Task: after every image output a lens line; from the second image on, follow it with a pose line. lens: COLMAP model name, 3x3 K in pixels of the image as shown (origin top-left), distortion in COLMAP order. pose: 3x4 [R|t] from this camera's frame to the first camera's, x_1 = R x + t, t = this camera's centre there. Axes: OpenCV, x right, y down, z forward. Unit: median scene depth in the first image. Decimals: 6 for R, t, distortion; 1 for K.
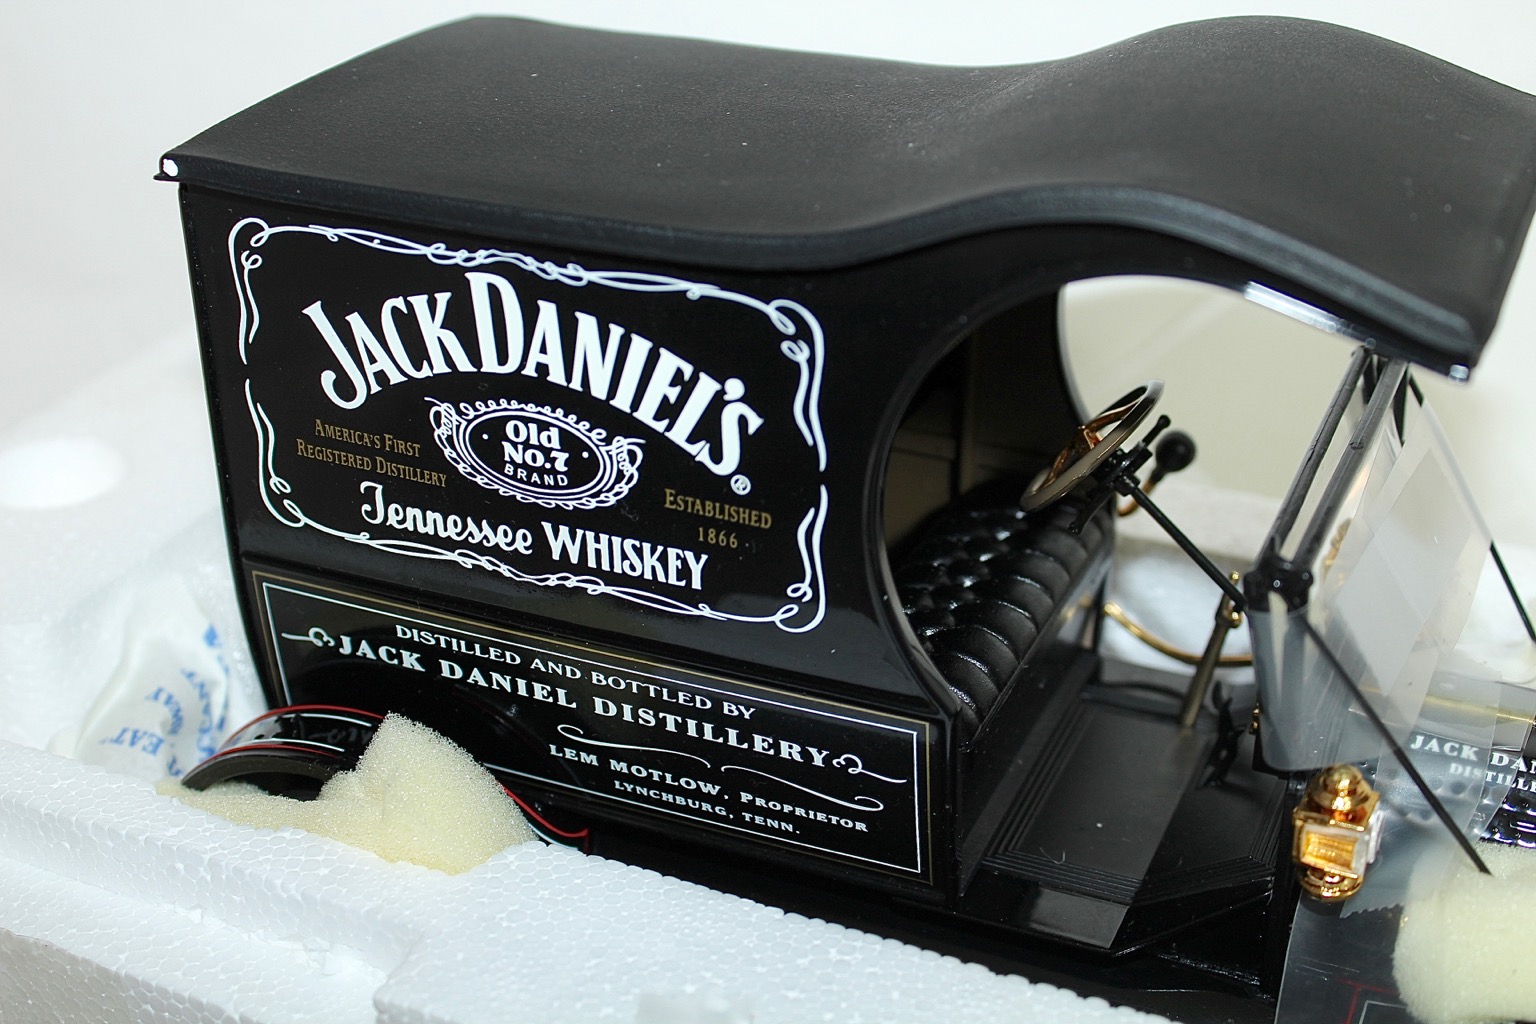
lens RADIAL K [[2023.7, 0, 768.0], [0, 2023.7, 512.0], [0, 0, 1]] dist [-0.052052, 0.006787]
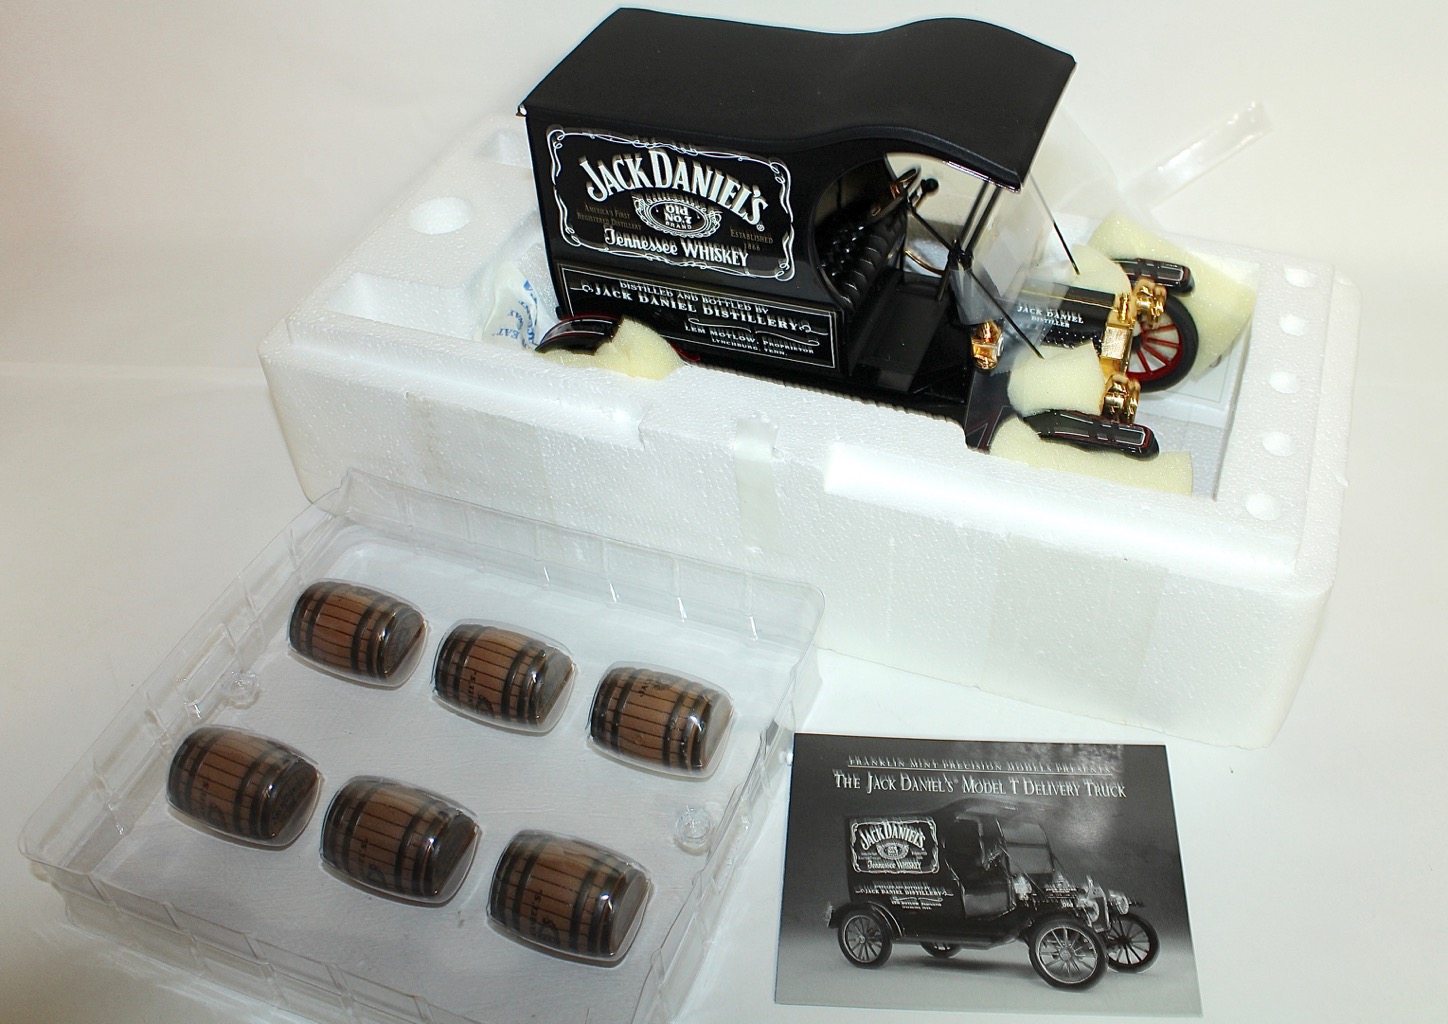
lens RADIAL K [[1465.7, 0, 724.0], [0, 1465.7, 512.0], [0, 0, 1]] dist [-0.120601, -0.000751]
pose [[0.997890, -0.064840, 0.003365, -0.086452], [0.061168, 0.956225, 0.286167, -0.194907], [-0.021773, -0.285358, 0.958174, -0.873789]]
